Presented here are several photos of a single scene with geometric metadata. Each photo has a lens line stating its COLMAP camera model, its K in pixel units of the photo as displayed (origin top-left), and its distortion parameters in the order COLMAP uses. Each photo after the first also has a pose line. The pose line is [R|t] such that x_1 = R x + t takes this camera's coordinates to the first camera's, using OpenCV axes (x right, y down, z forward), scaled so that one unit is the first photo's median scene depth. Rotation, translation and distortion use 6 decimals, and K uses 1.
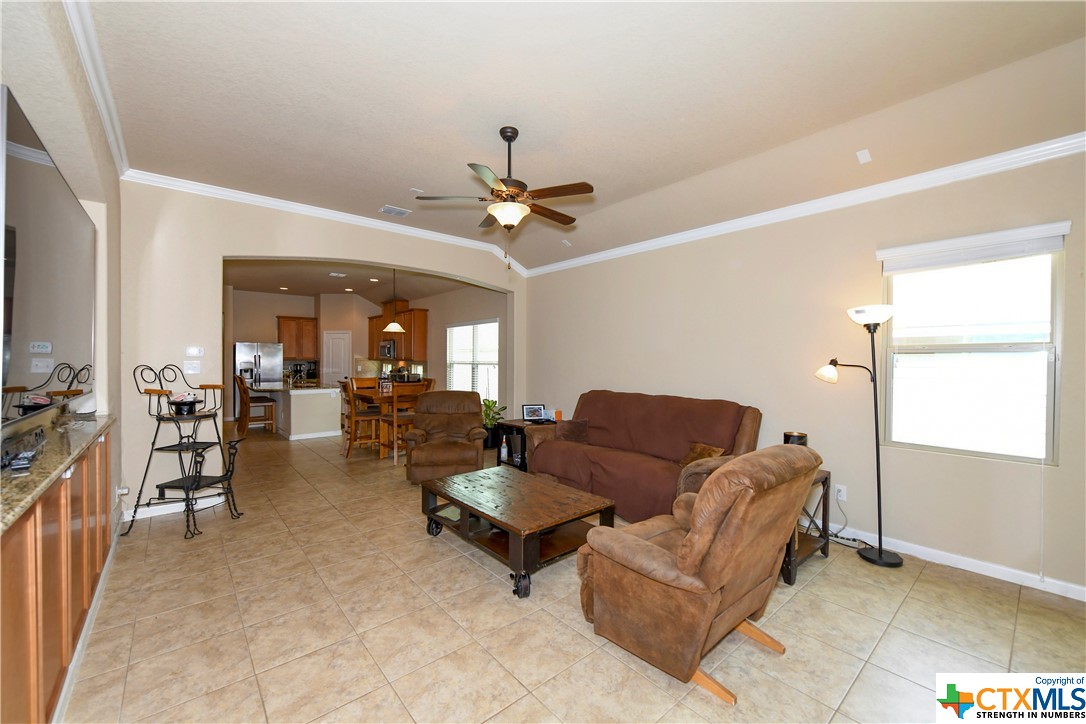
lens RADIAL K [[430.6, 0, 546.6], [0, 430.6, 359.8], [0, 0, 1]] dist [-0.000872, 0.000523]
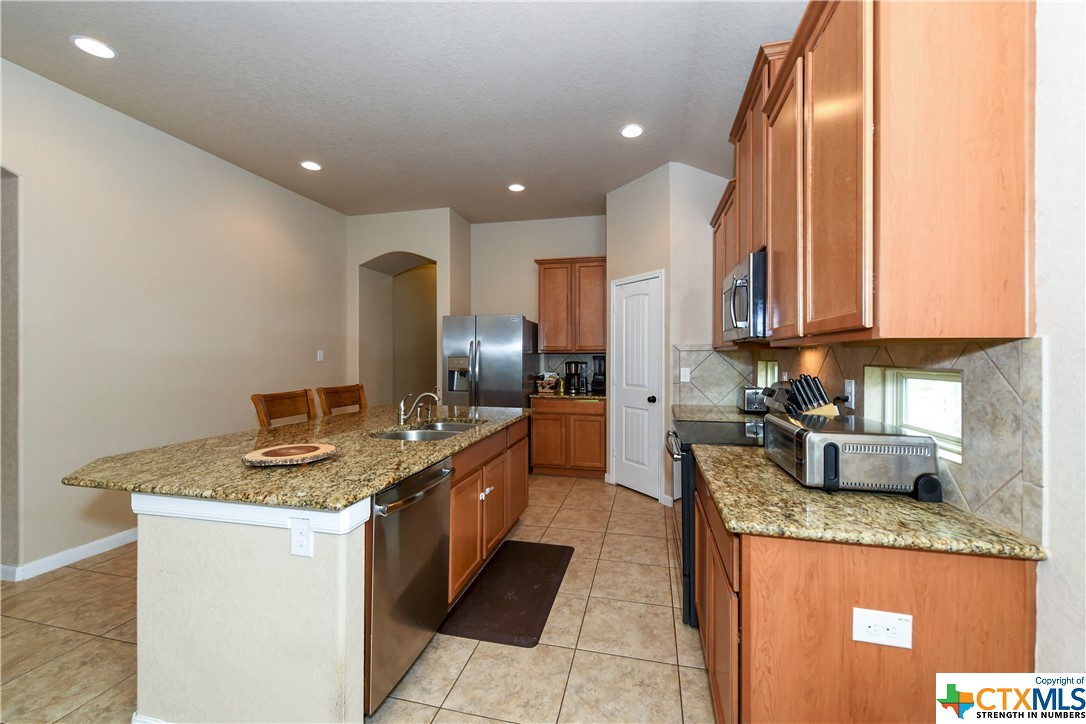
lens RADIAL K [[430.6, 0, 540.2], [0, 430.6, 359.3], [0, 0, 1]] dist [-0.000872, 0.000523]
pose [[0.586334, 0.005631, -0.810050, -0.253861], [-0.002166, 0.999983, 0.005384, 0.006543], [0.810066, -0.001402, 0.586337, 0.804526]]
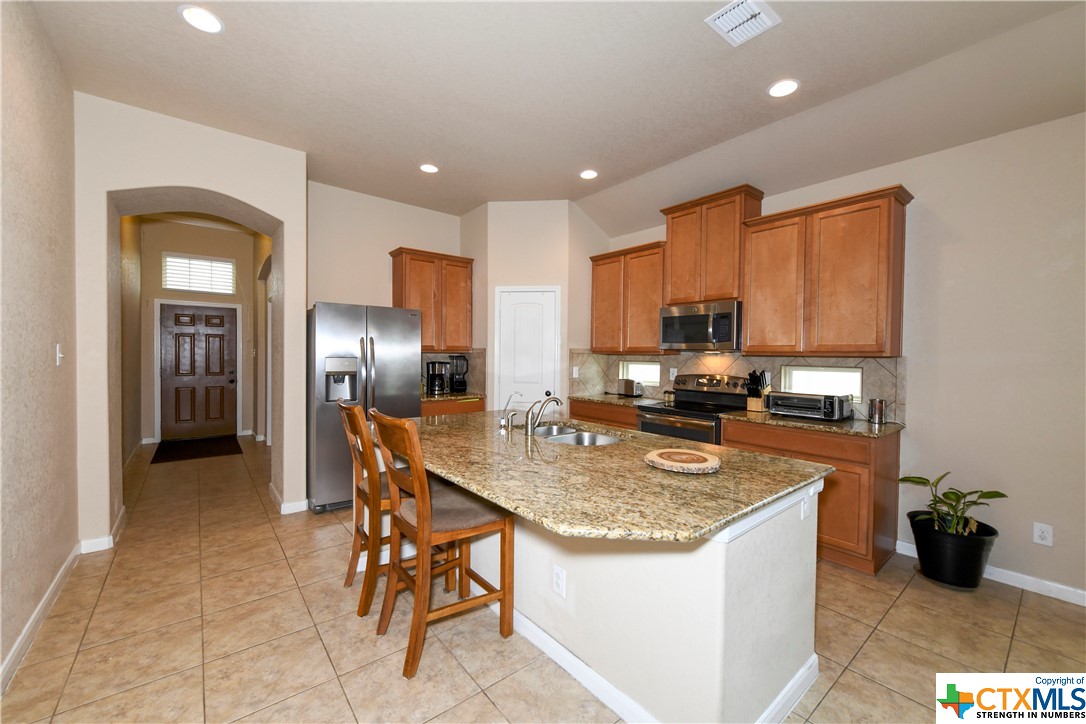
lens RADIAL K [[430.6, 0, 544.5], [0, 430.6, 359.6], [0, 0, 1]] dist [-0.000872, 0.000523]
pose [[0.999493, 0.009569, -0.030370, -0.520219], [-0.009322, 0.999922, 0.008254, 0.004247], [0.030447, -0.007967, 0.999505, 0.644791]]
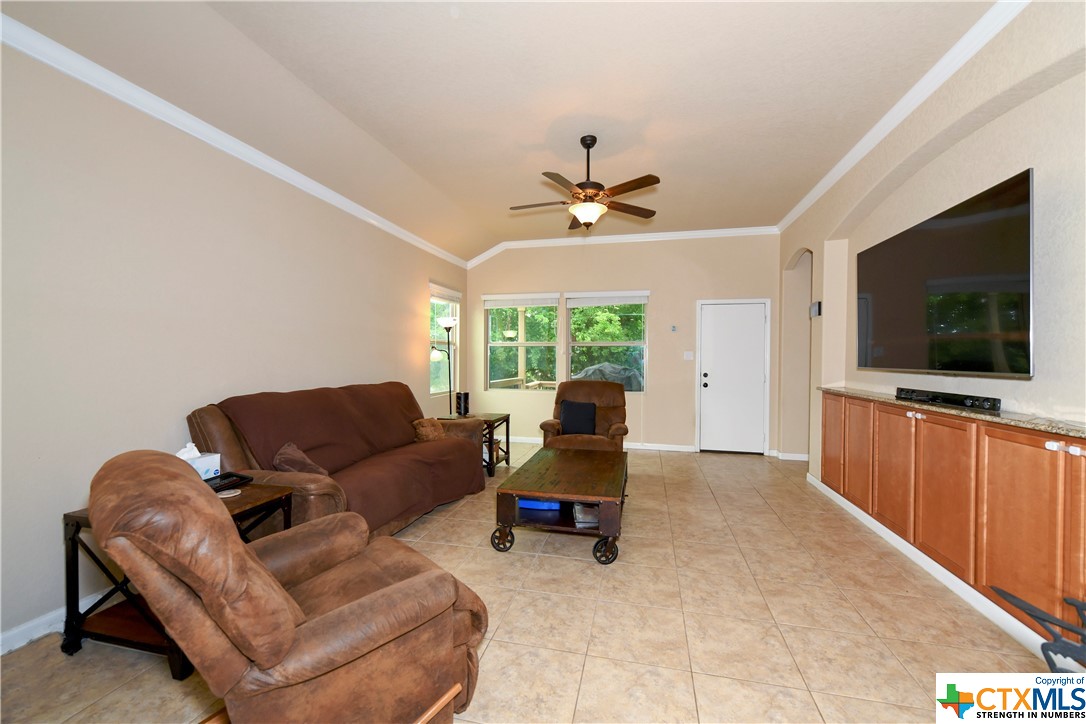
lens RADIAL K [[430.6, 0, 545.4], [0, 430.6, 363.3], [0, 0, 1]] dist [-0.000872, 0.000523]
pose [[-0.589685, -0.014647, 0.807501, -0.300404], [-0.001659, 0.999855, 0.016925, 0.011140], [-0.807632, 0.008641, -0.589624, 0.566215]]
